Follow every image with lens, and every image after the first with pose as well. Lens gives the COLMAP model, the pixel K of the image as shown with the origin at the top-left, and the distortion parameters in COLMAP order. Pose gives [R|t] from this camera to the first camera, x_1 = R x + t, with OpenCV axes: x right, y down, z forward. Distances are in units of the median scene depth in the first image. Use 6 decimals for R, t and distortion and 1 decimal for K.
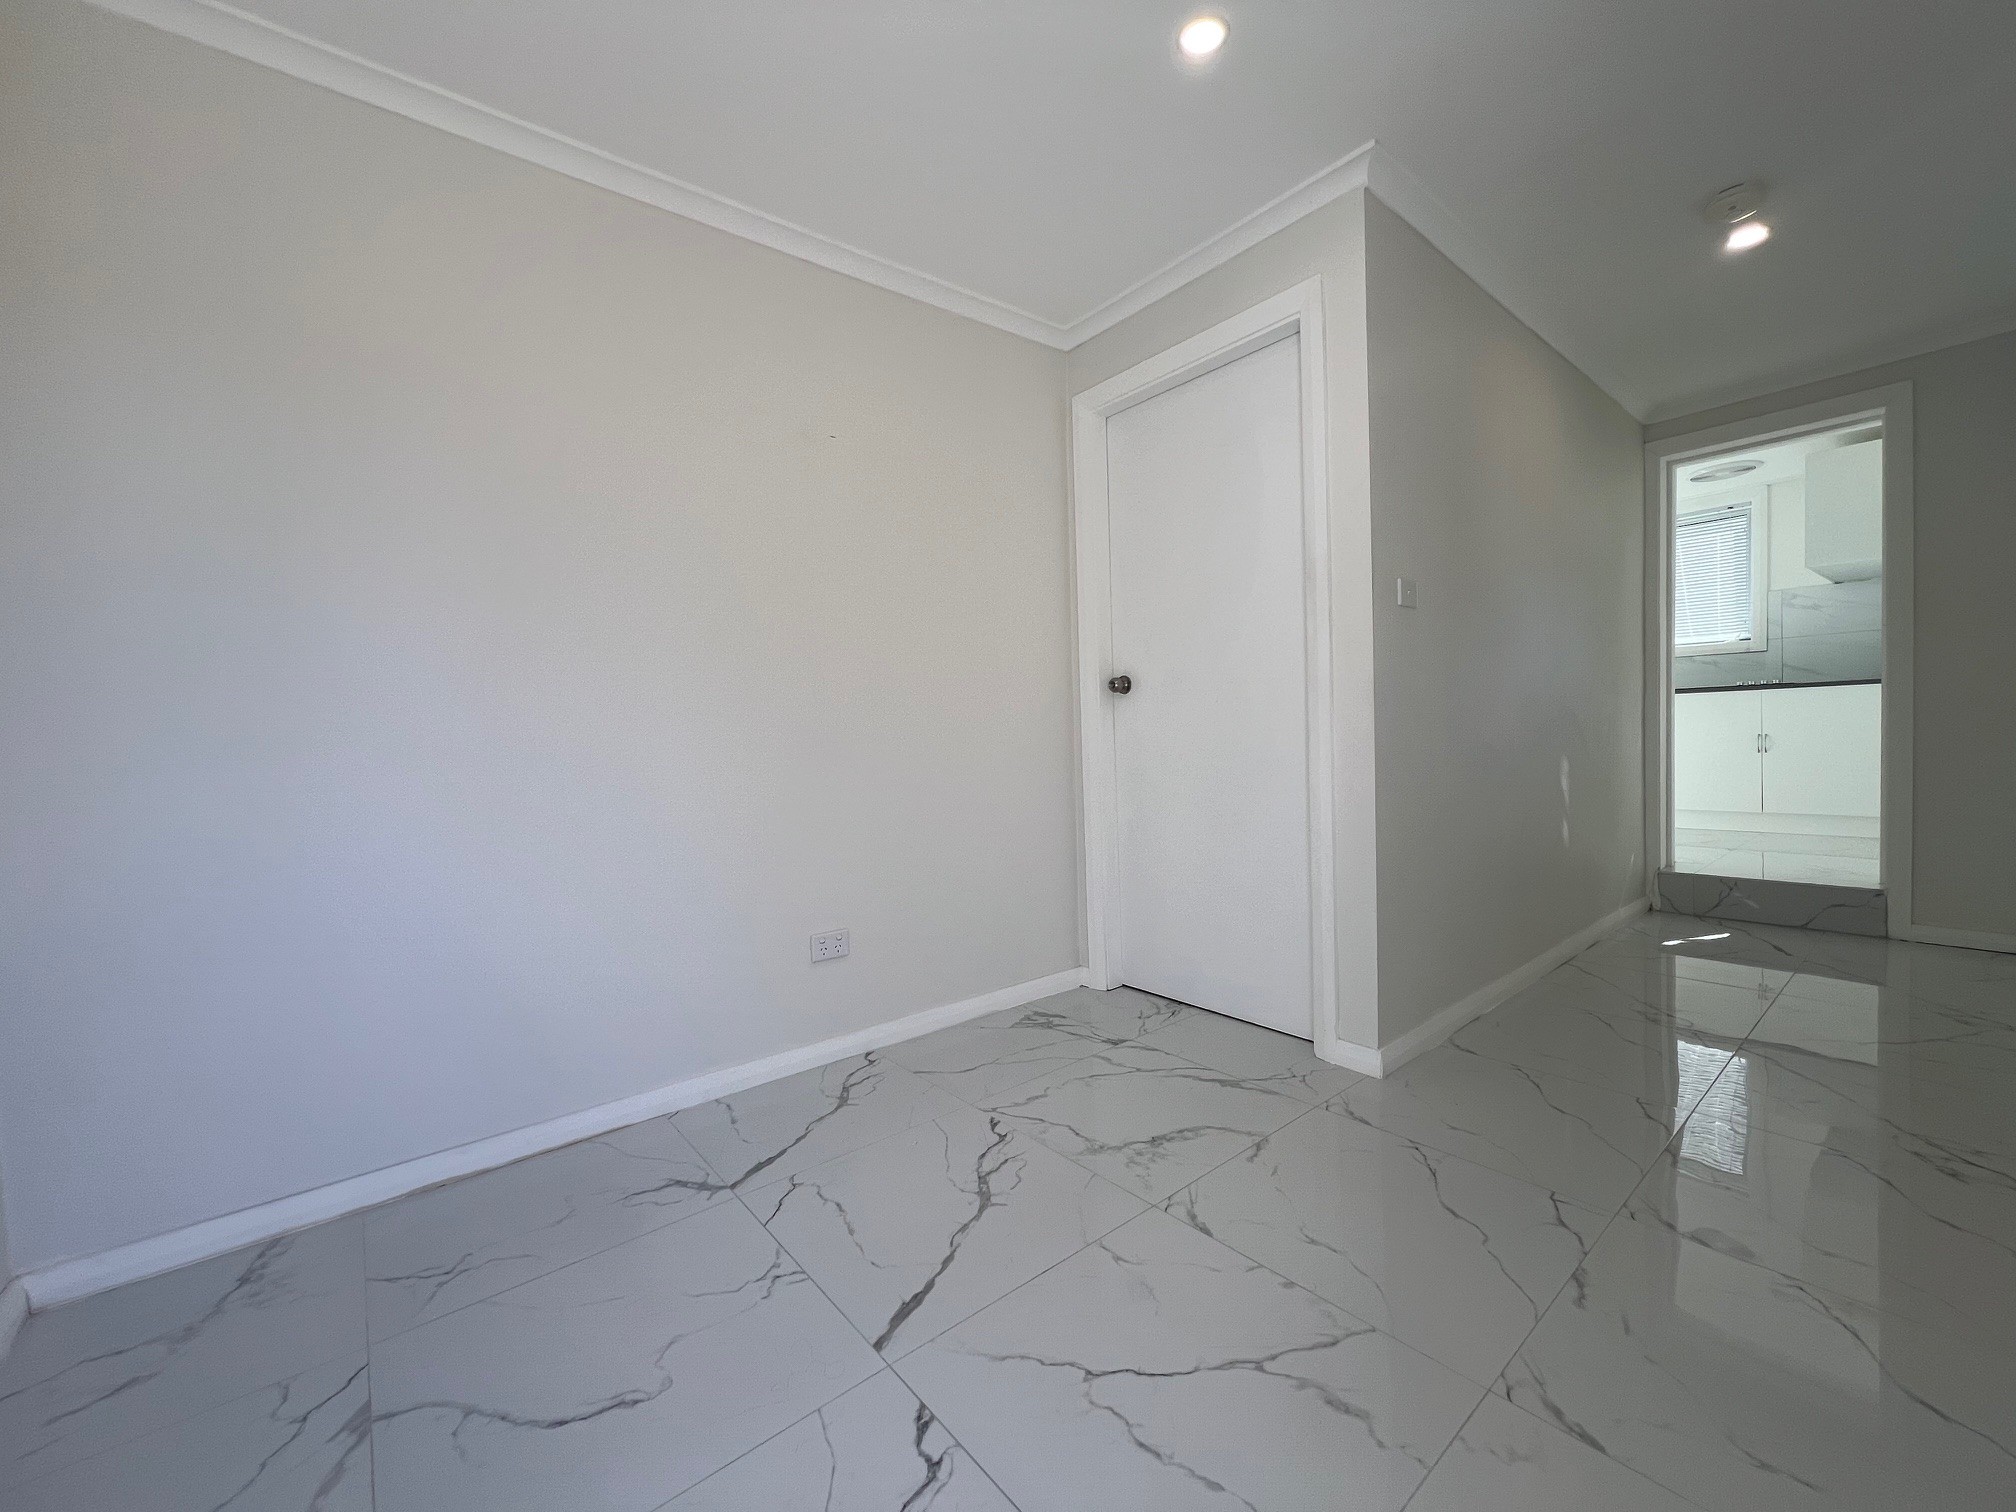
lens RADIAL K [[813.4, 0, 1009.9], [0, 813.4, 767.2], [0, 0, 1]] dist [-0.000030, 0.000053]
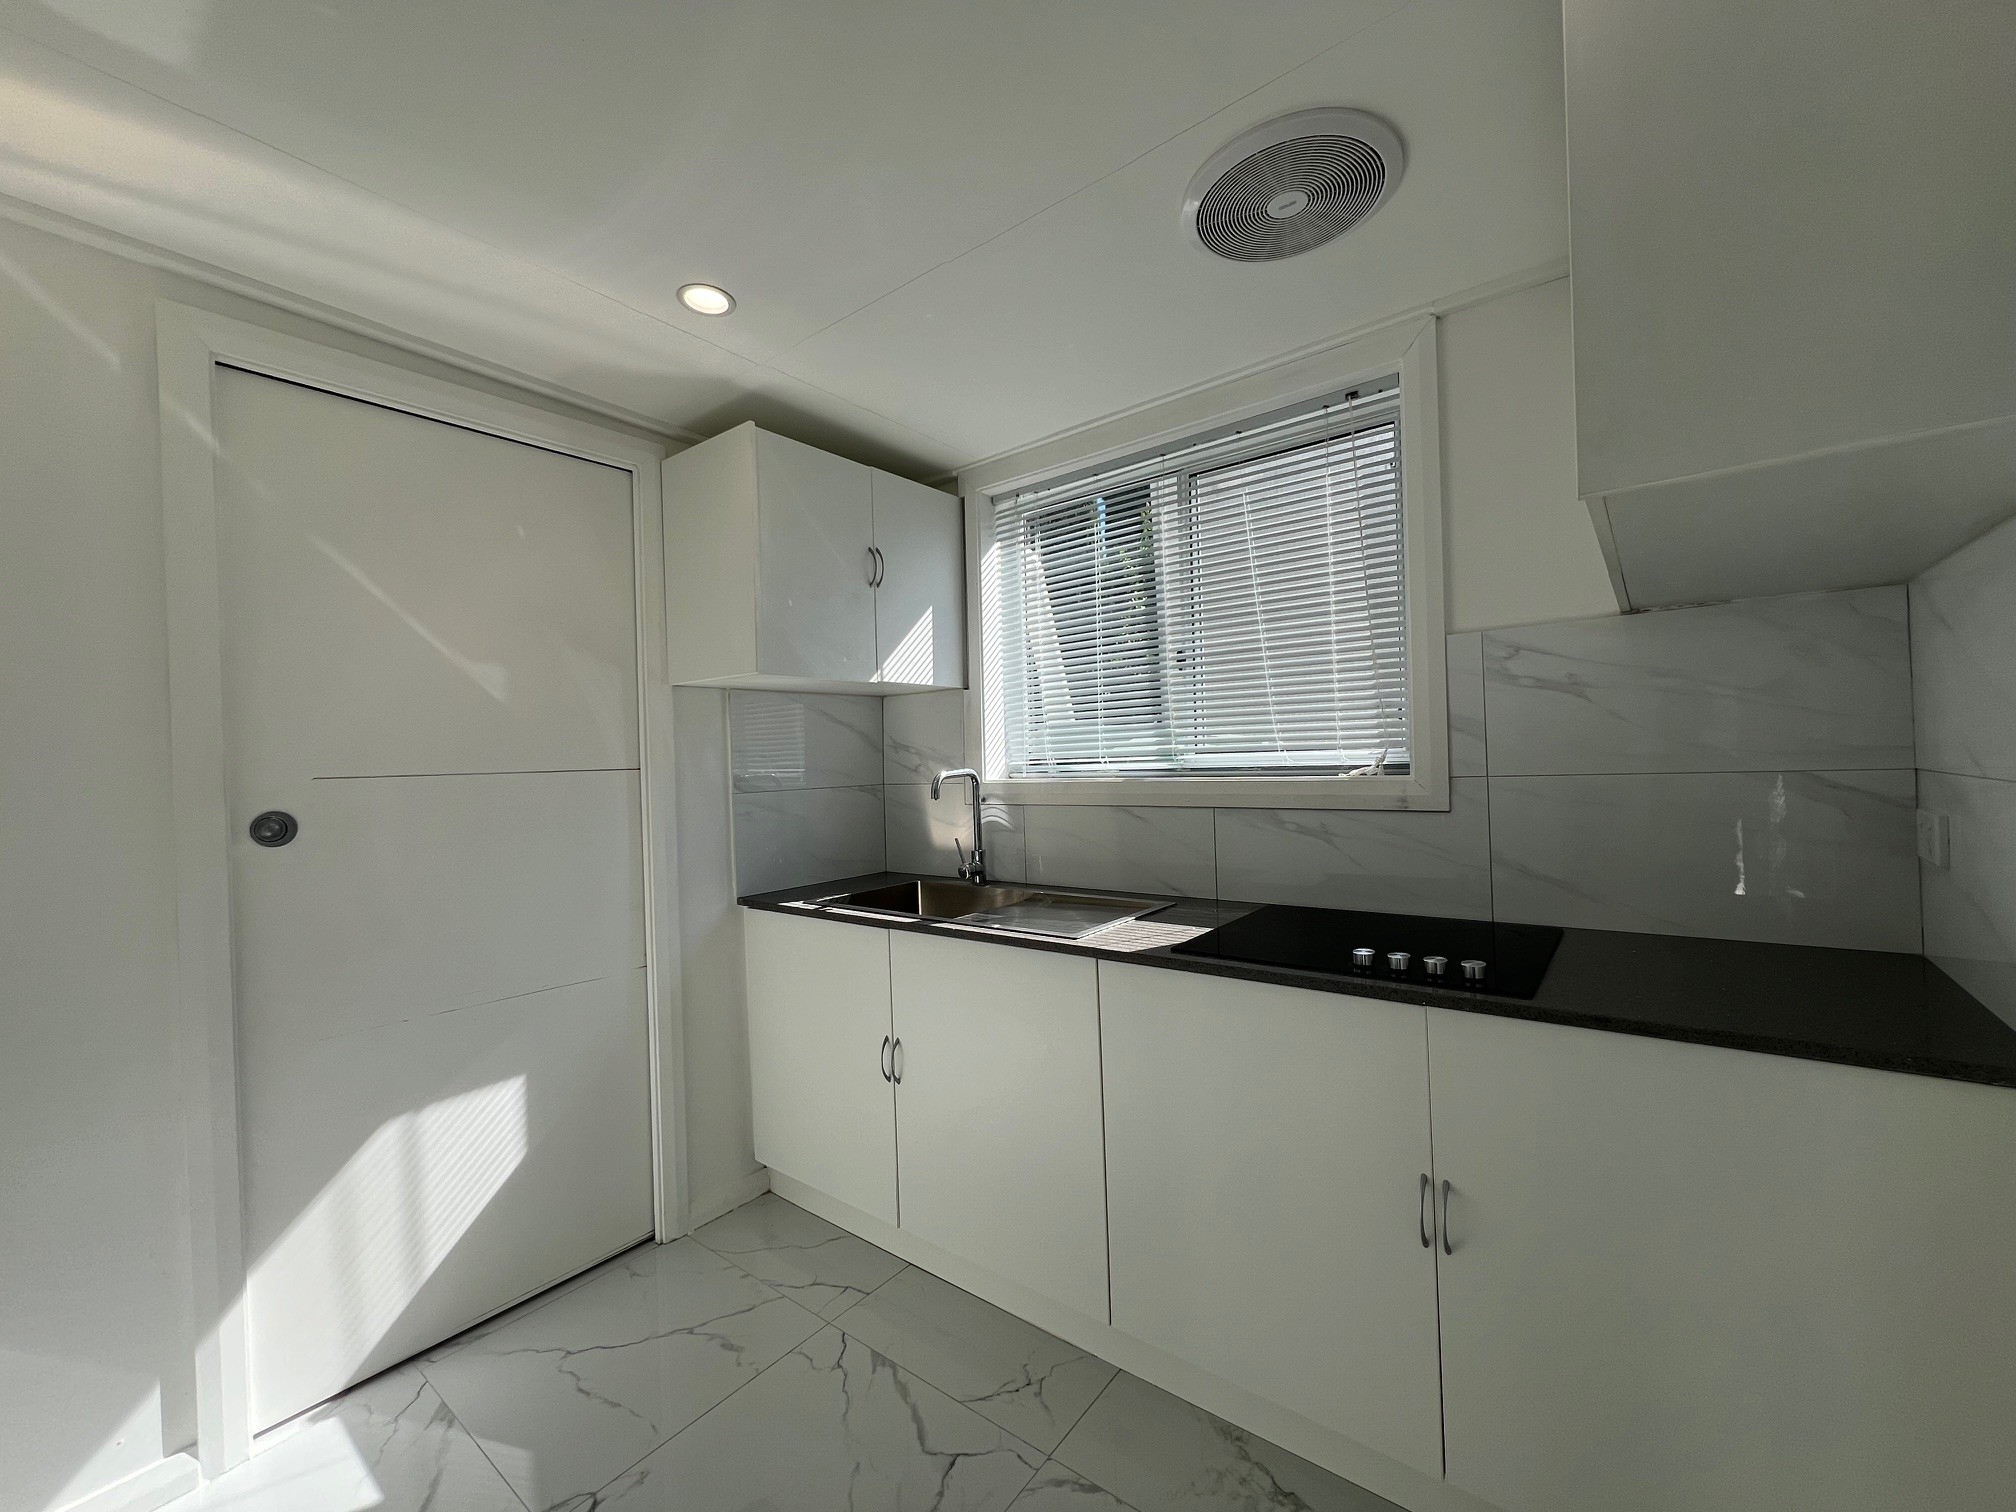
lens RADIAL K [[813.4, 0, 1003.5], [0, 813.4, 751.6], [0, 0, 1]] dist [-0.000030, 0.000053]
pose [[0.976018, 0.010146, 0.217455, 0.692107], [0.001793, 0.998505, -0.054635, -0.151535], [-0.217684, 0.053715, 0.974540, 0.727266]]
